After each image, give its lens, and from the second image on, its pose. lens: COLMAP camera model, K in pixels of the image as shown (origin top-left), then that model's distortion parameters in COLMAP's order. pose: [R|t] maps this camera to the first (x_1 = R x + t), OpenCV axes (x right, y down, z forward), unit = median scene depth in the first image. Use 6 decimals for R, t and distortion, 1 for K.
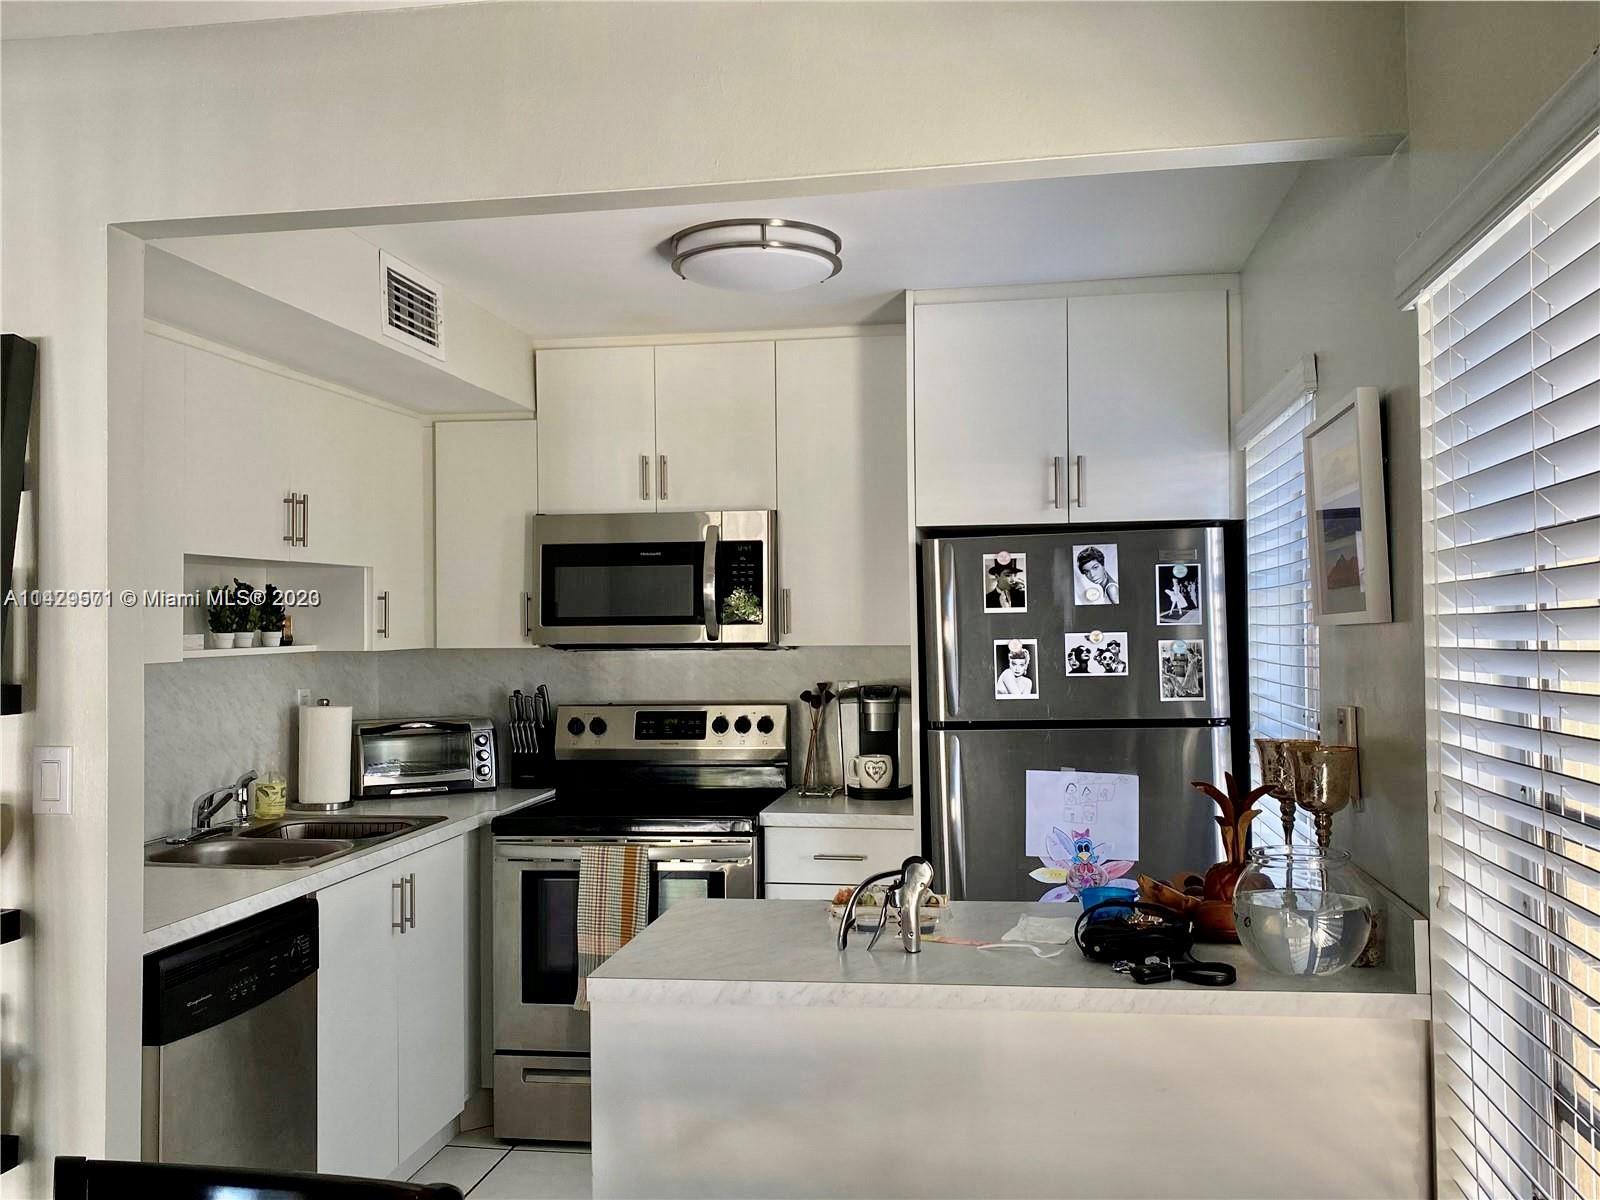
lens RADIAL K [[1440.3, 0, 798.7], [0, 1440.3, 596.6], [0, 0, 1]] dist [0.170411, -0.357534]
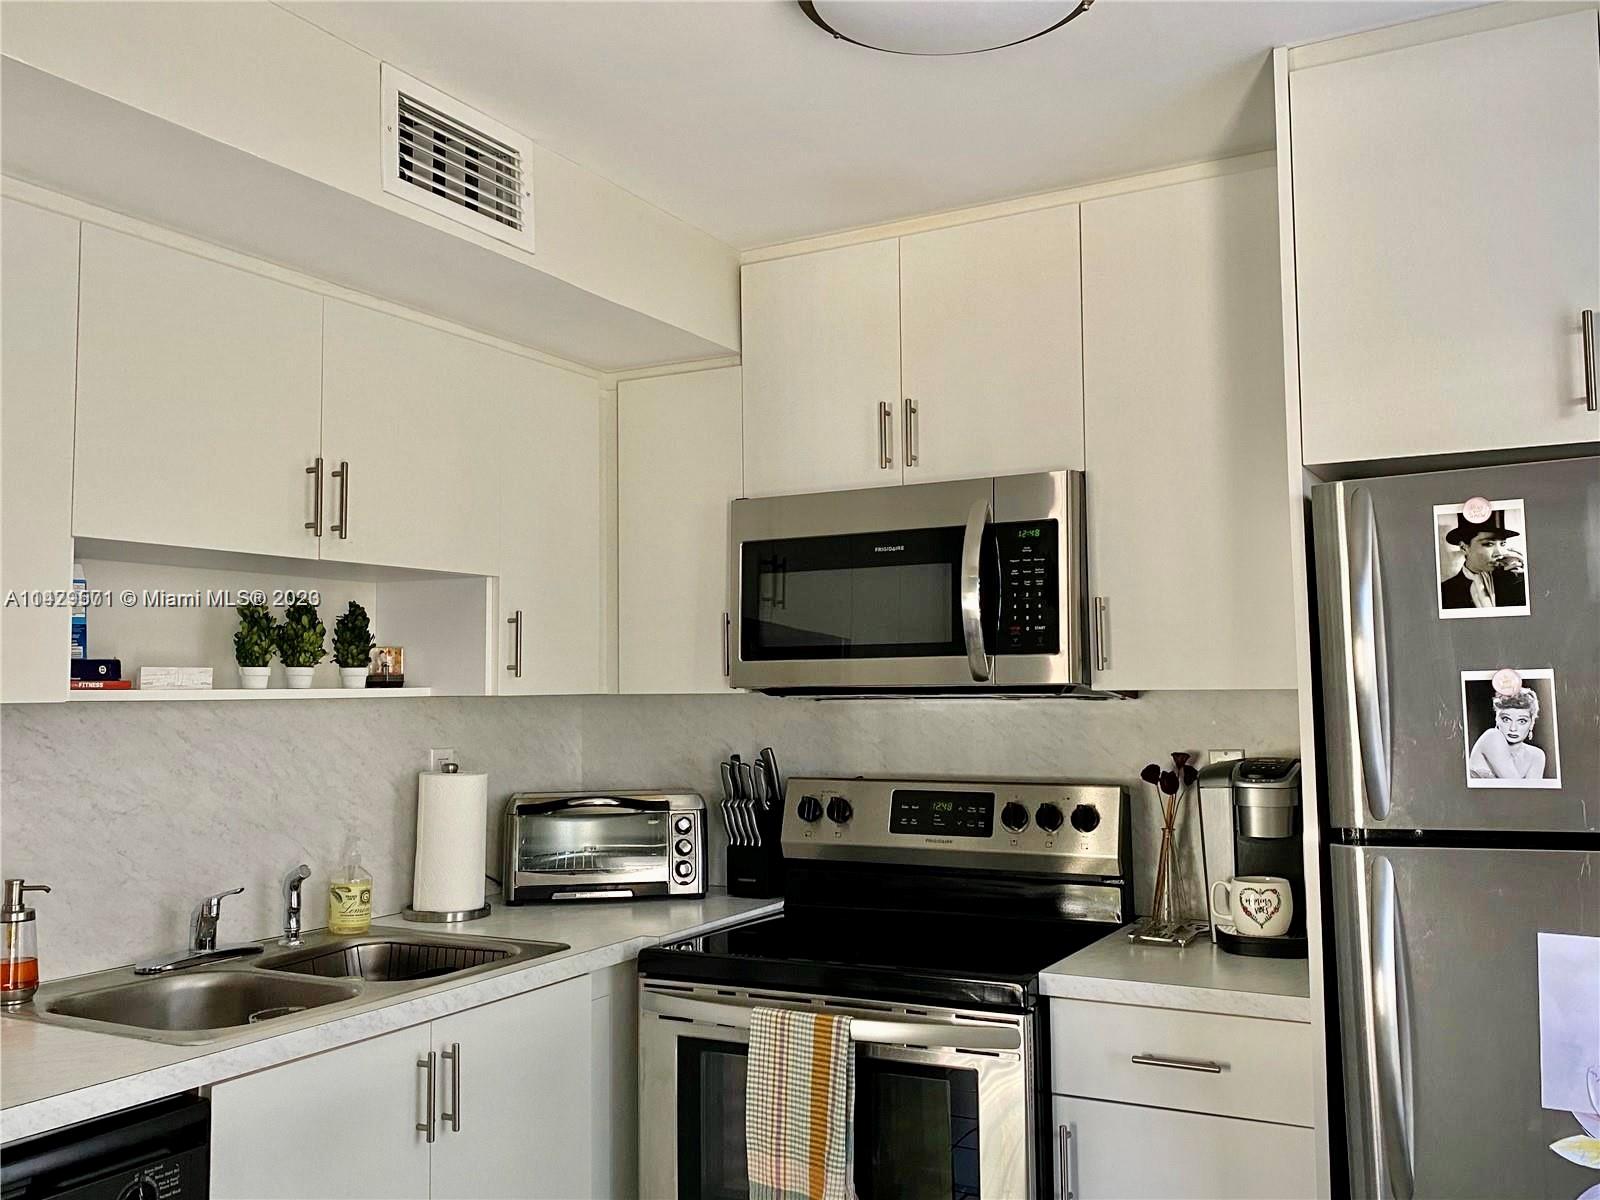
lens RADIAL K [[1440.3, 0, 798.7], [0, 1440.3, 596.6], [0, 0, 1]] dist [0.170411, -0.357534]
pose [[0.941674, -0.022446, -0.335777, 0.080189], [0.006469, 0.998796, -0.048627, 0.024413], [0.336465, 0.043618, 0.940685, 0.386836]]
